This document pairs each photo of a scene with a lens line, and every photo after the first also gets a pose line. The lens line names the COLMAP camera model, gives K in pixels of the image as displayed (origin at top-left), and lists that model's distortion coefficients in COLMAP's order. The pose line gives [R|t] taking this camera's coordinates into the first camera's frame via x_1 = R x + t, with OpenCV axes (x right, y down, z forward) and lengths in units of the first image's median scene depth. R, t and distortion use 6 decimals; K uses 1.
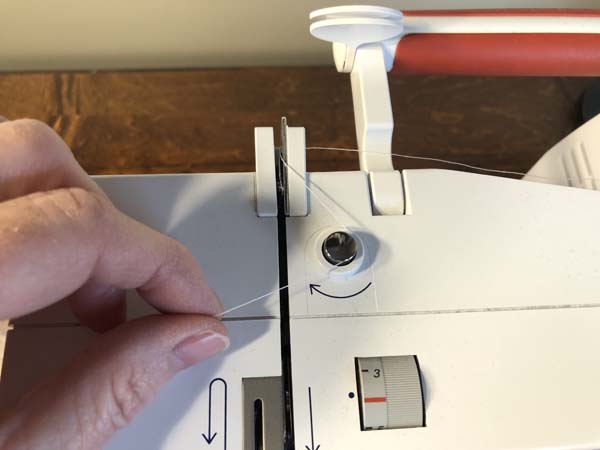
lens RADIAL K [[516.8, 0, 303.1], [0, 516.8, 221.6], [0, 0, 1]] dist [-0.032730, 0.006766]
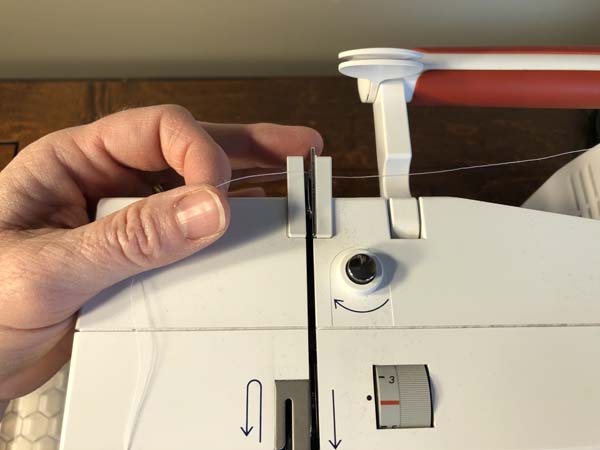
lens RADIAL K [[516.8, 0, 296.6], [0, 516.8, 229.8], [0, 0, 1]] dist [-0.032730, 0.006766]
pose [[0.999126, 0.021517, -0.035844, -0.029517], [-0.020527, 0.999404, 0.027770, -0.056392], [0.036420, -0.027010, 0.998971, -0.122577]]
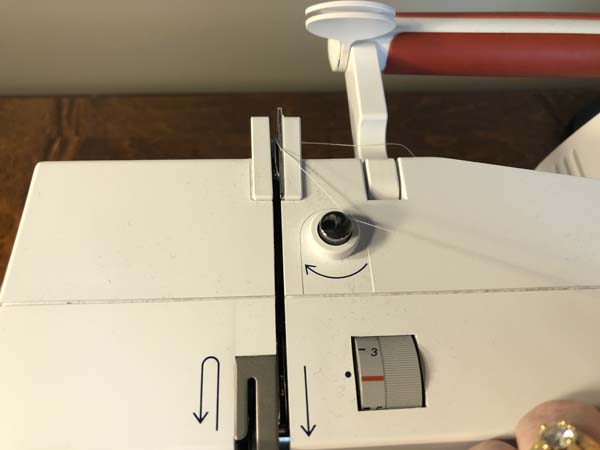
lens RADIAL K [[516.8, 0, 299.6], [0, 516.8, 219.7], [0, 0, 1]] dist [-0.032730, 0.006766]
pose [[0.999998, 0.001269, 0.001448, 0.000688], [-0.001133, 0.995949, -0.089918, 0.112332], [-0.001557, 0.089916, 0.995948, 0.007545]]
